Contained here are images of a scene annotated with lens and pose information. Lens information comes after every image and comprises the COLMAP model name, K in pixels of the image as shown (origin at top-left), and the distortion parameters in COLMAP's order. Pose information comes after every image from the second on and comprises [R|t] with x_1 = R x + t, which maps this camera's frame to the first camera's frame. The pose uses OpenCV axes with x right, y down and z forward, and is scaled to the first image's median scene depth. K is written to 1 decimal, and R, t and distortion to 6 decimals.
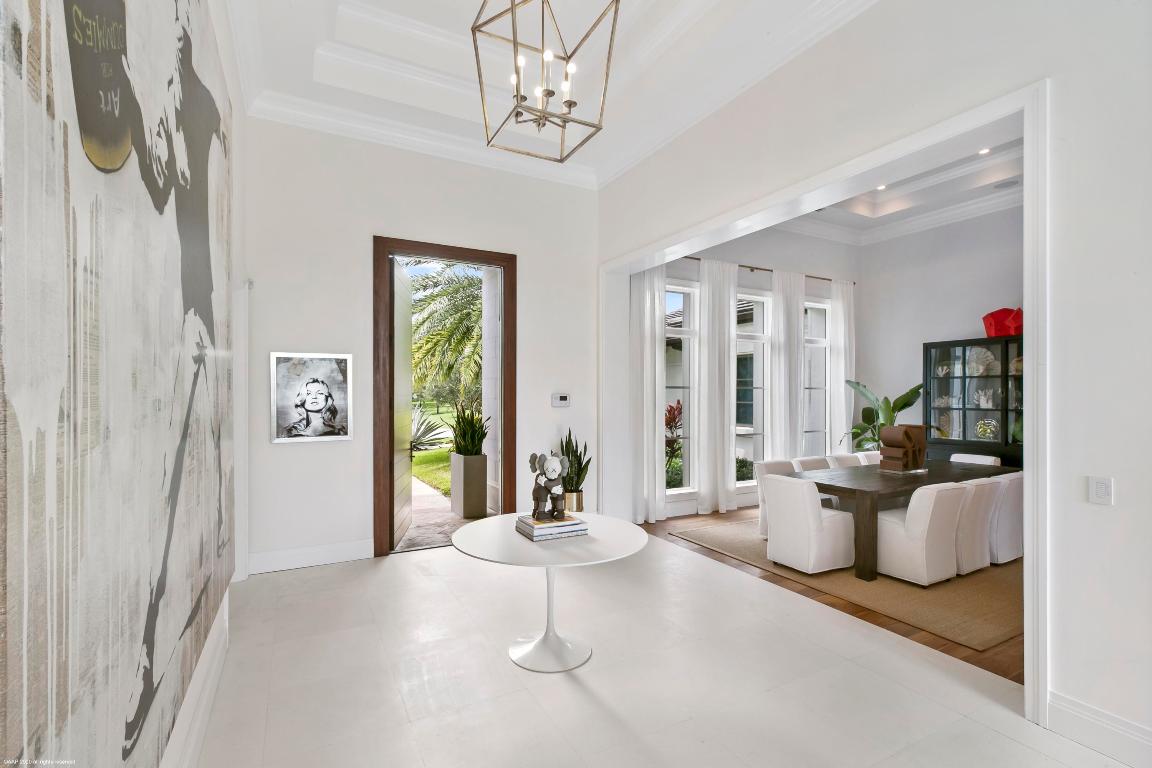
lens RADIAL K [[523.3, 0, 571.9], [0, 523.3, 390.4], [0, 0, 1]] dist [-0.002382, 0.003312]
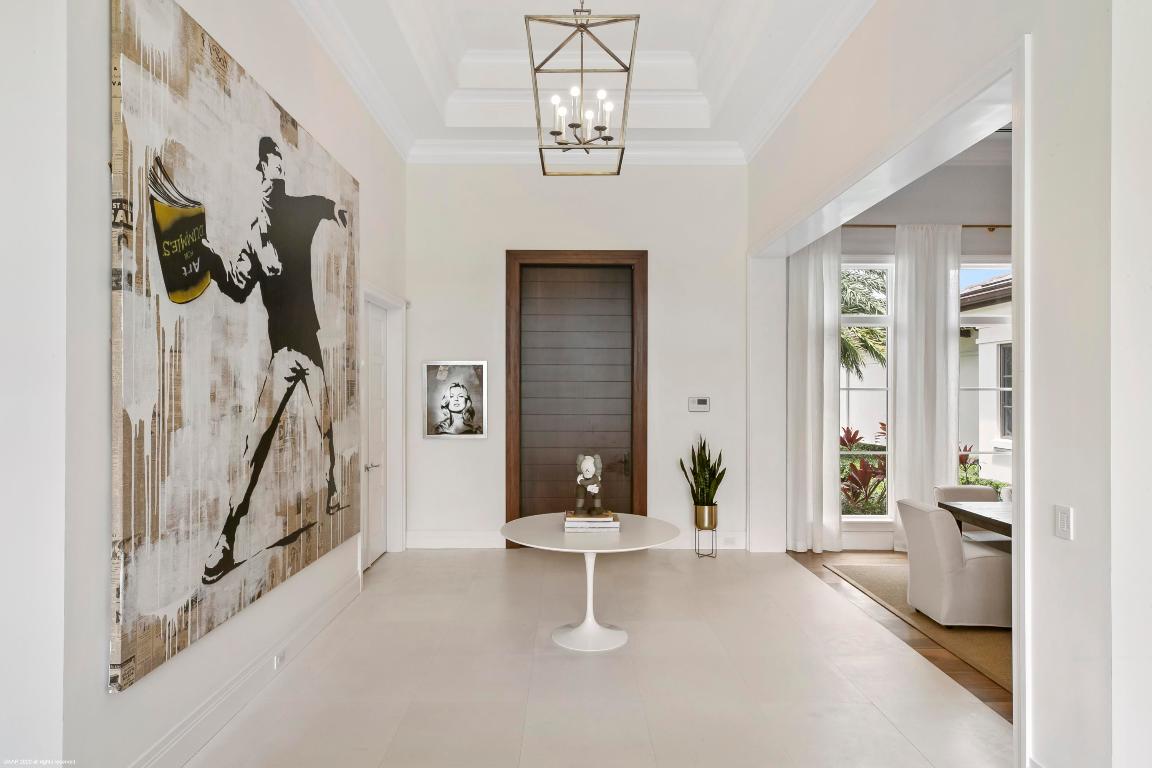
lens RADIAL K [[662.6, 0, 572.7], [0, 662.6, 384.9], [0, 0, 1]] dist [0.024372, -0.003105]
pose [[0.885967, -0.003278, -0.463737, 0.397025], [0.002068, 0.999993, -0.003116, -0.013911], [0.463744, 0.001802, 0.885967, -0.156255]]
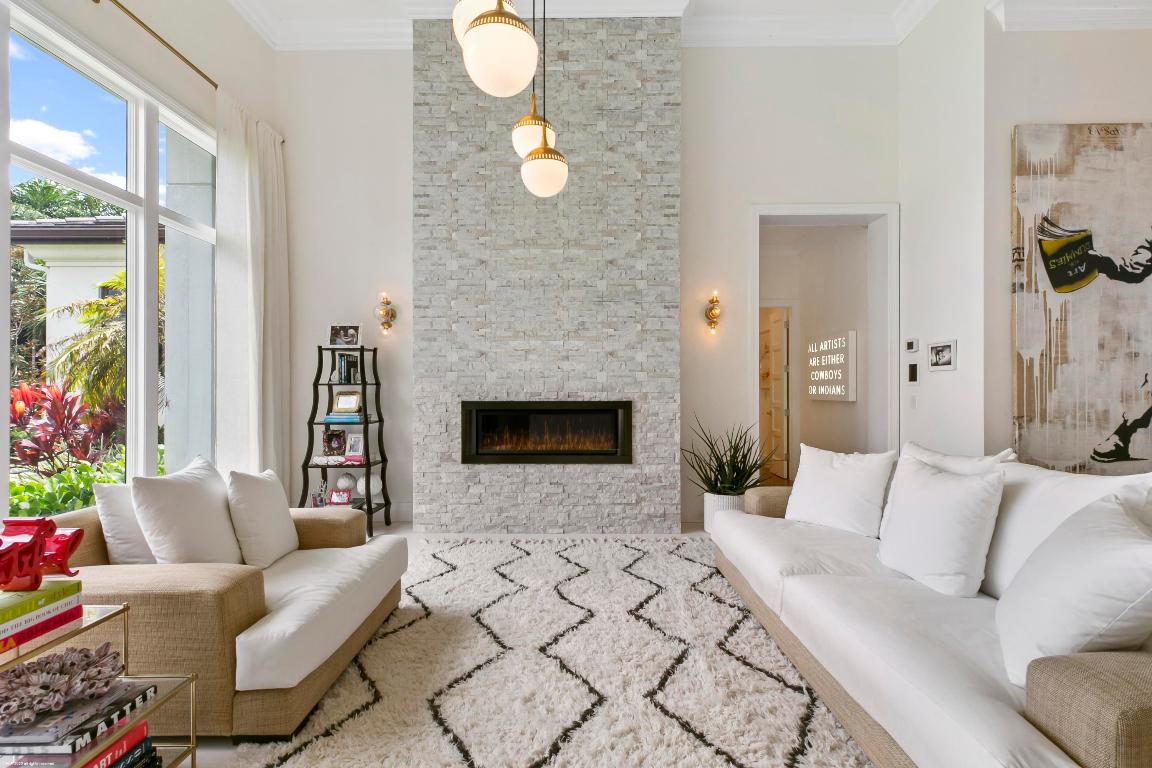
lens RADIAL K [[523.3, 0, 577.2], [0, 523.3, 384.8], [0, 0, 1]] dist [-0.002382, 0.003312]
pose [[-0.486230, -0.005819, -0.873811, 0.899430], [0.001502, 0.999971, -0.007495, 0.060277], [0.873829, -0.004957, -0.486207, -0.061133]]
